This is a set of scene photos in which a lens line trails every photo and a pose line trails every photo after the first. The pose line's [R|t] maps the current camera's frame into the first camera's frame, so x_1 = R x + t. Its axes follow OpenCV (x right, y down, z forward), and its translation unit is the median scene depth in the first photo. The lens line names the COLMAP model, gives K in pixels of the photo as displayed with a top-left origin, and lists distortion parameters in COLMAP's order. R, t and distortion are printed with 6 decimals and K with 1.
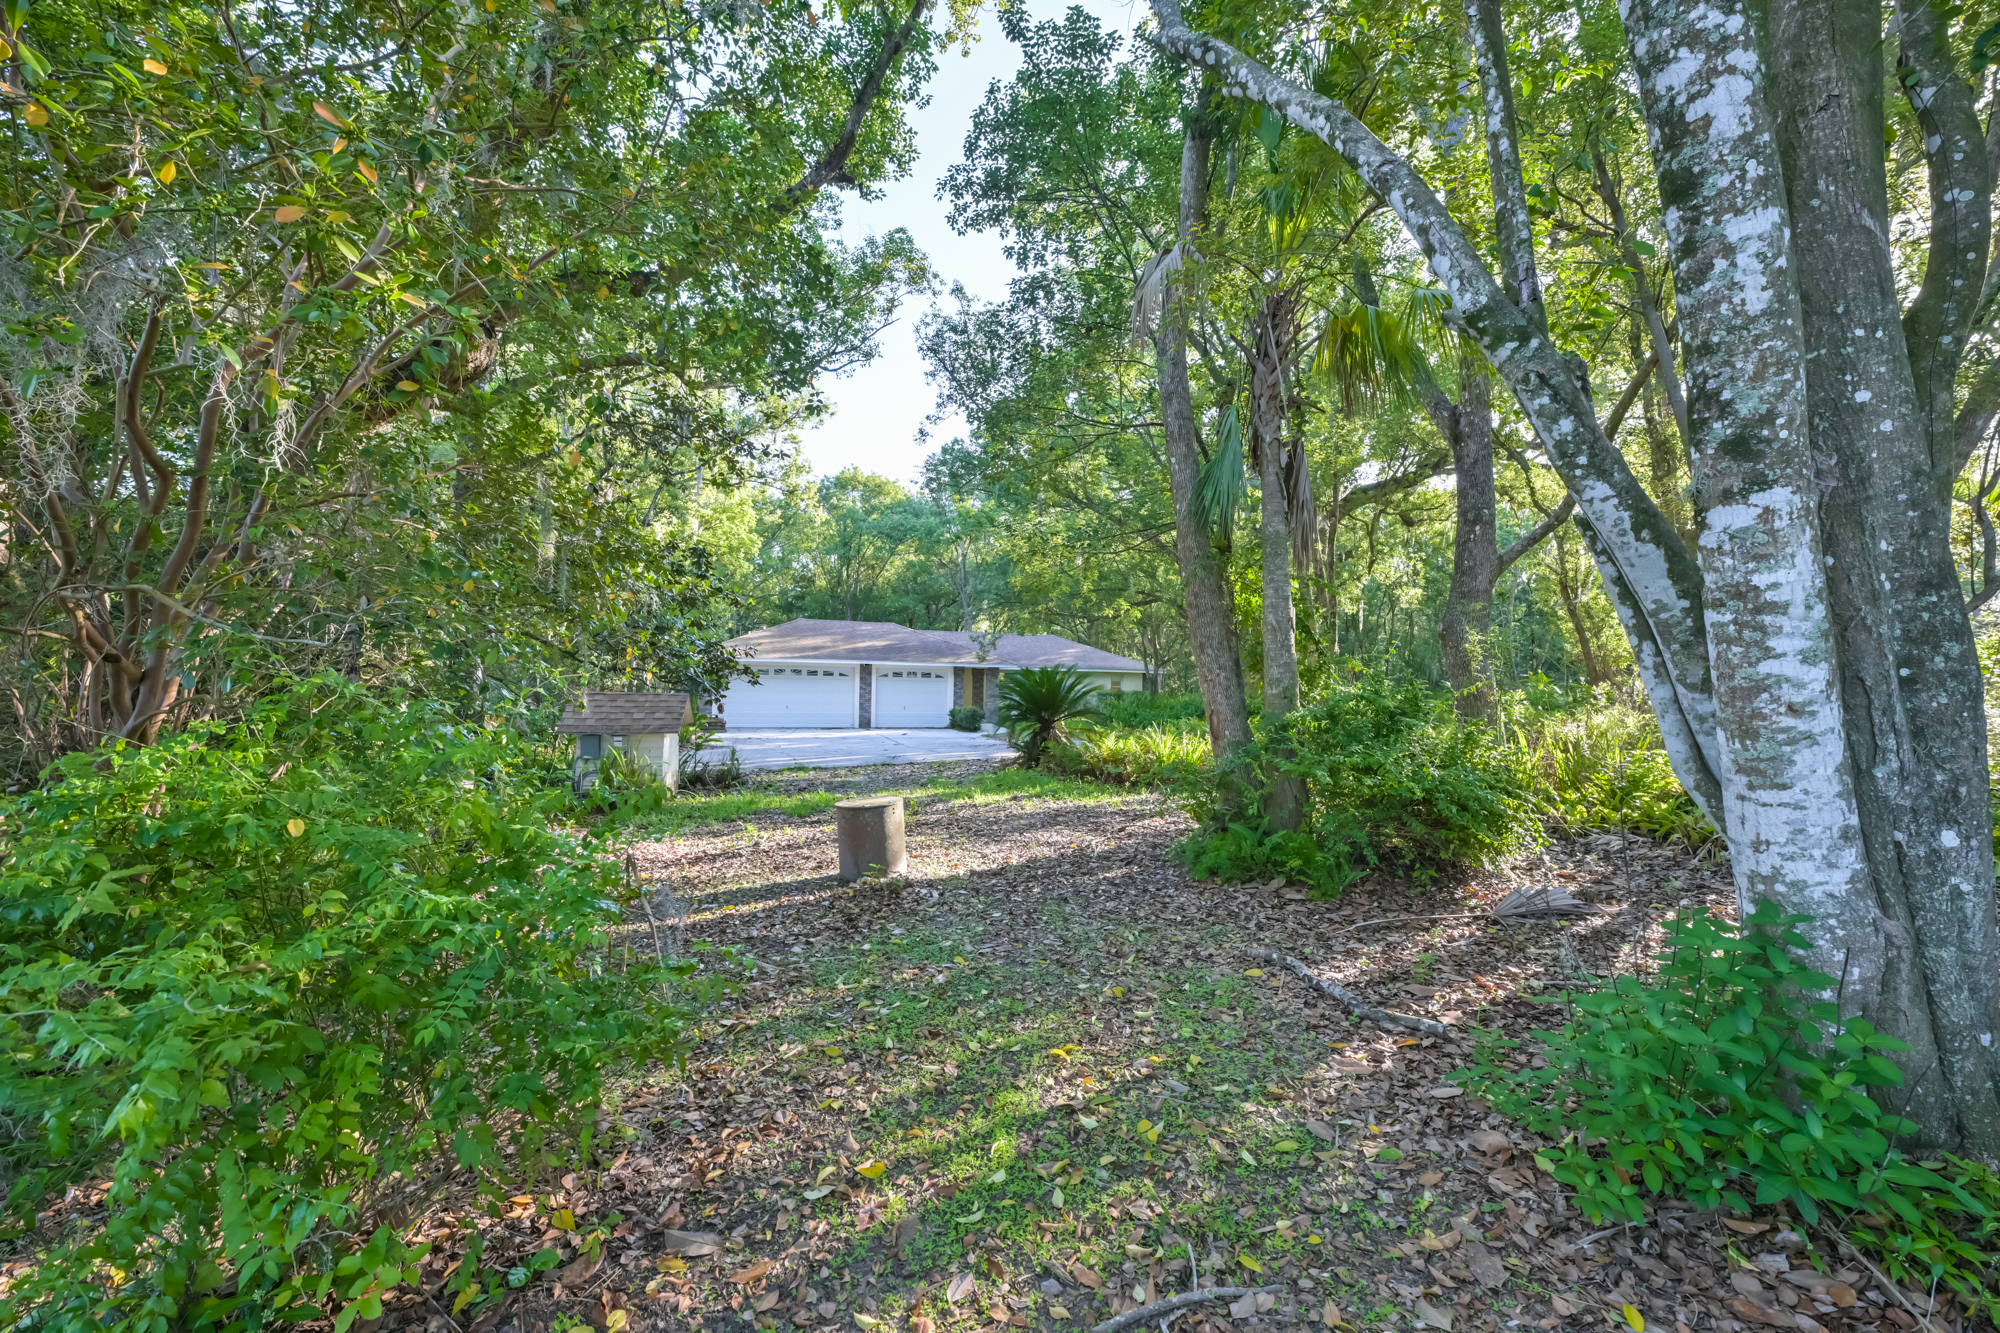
lens RADIAL K [[809.9, 0, 1016.9], [0, 809.9, 657.0], [0, 0, 1]] dist [0.002882, -0.001351]
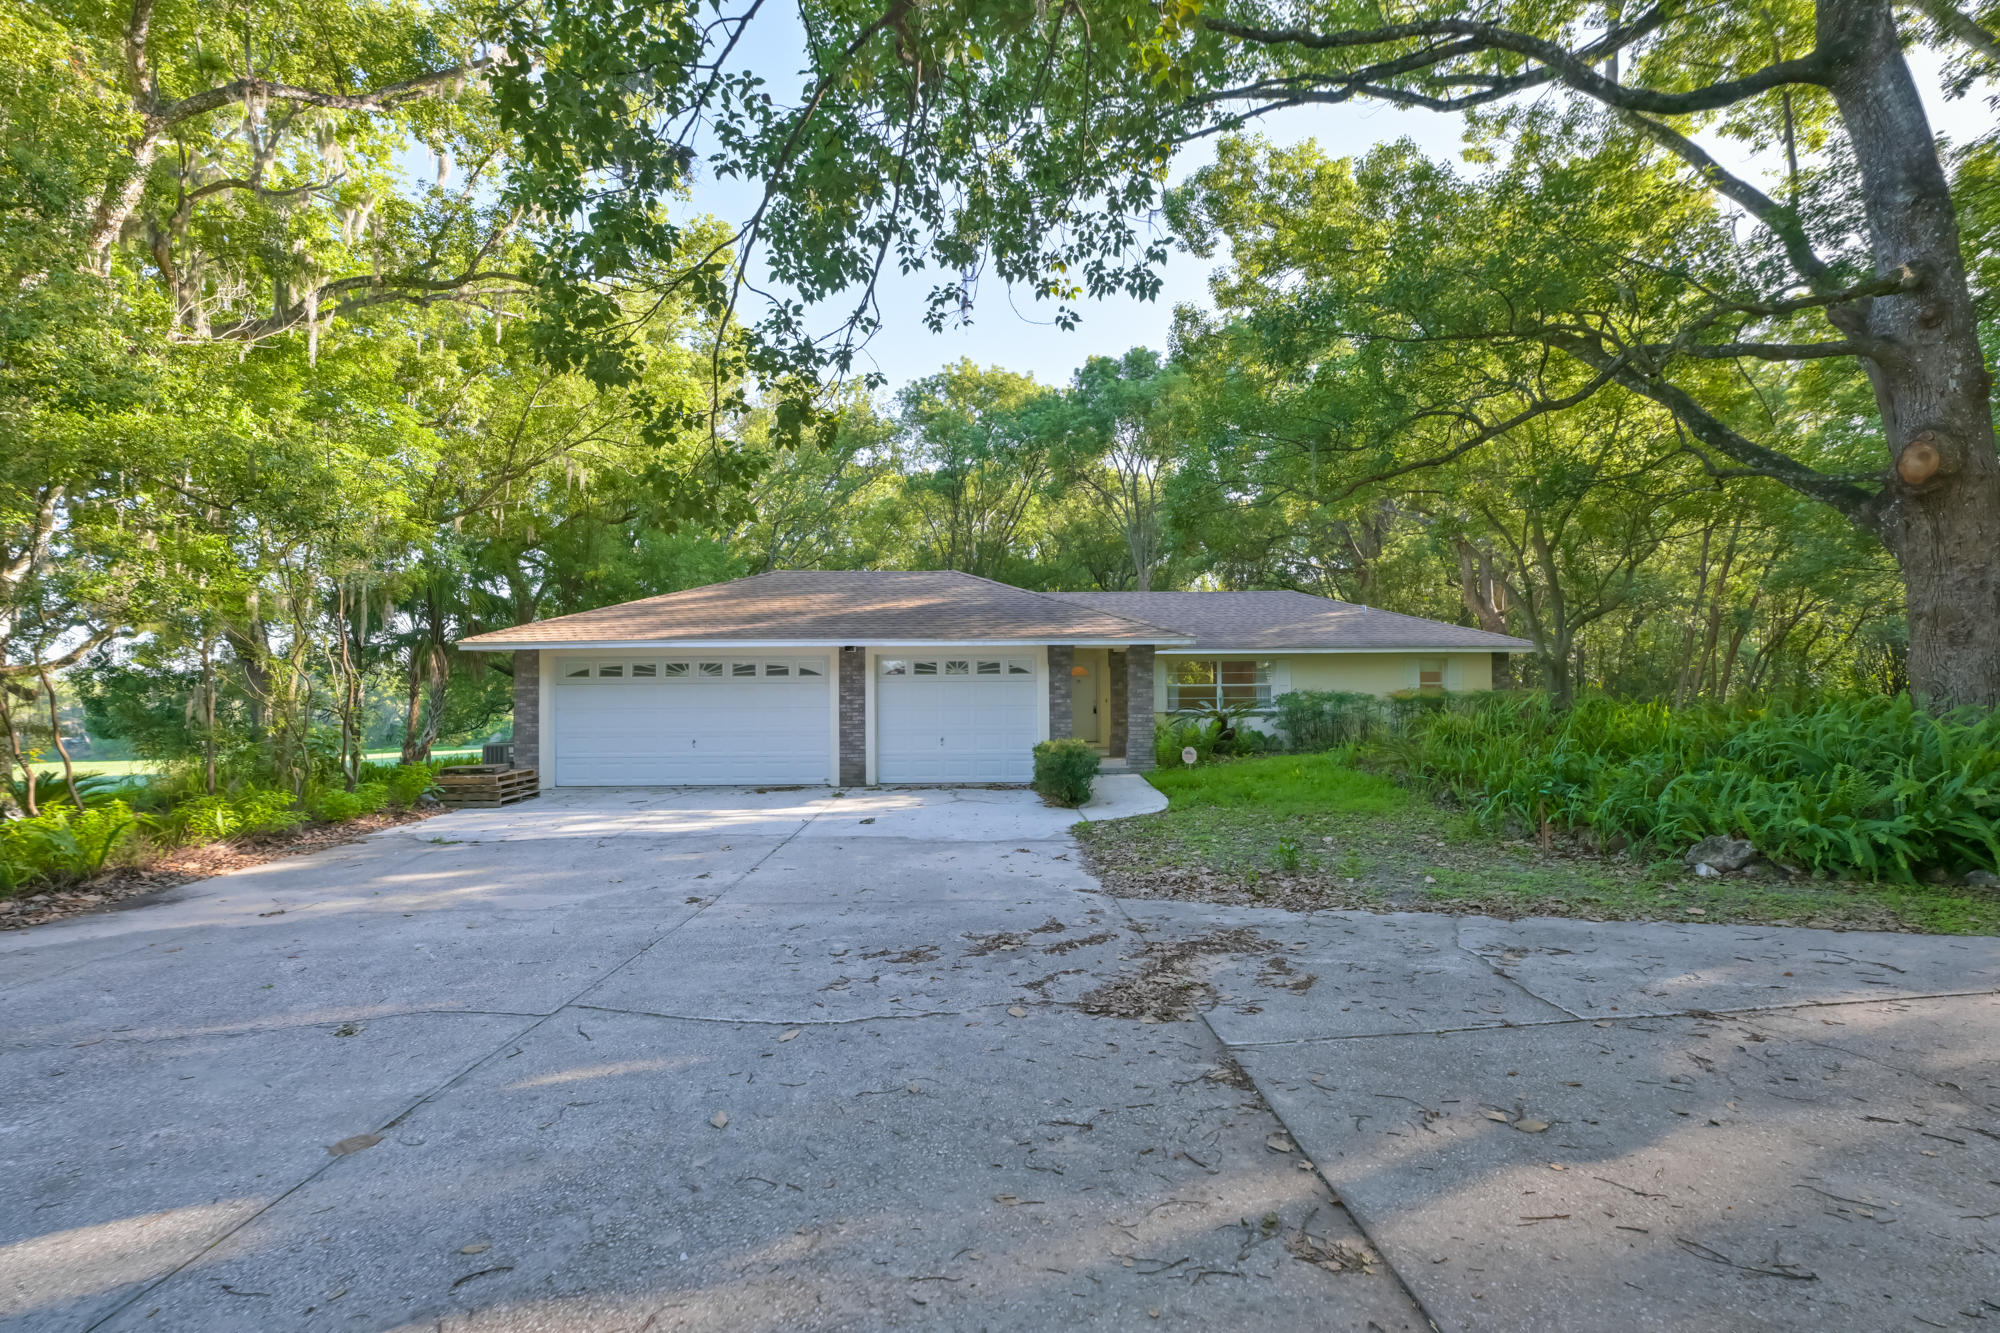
lens RADIAL K [[809.9, 0, 991.2], [0, 809.9, 679.1], [0, 0, 1]] dist [0.002882, -0.001351]
pose [[0.949581, -0.026126, -0.312430, 0.031601], [0.033946, 0.999231, 0.019616, 0.020541], [0.311678, -0.029233, 0.949738, 0.586854]]
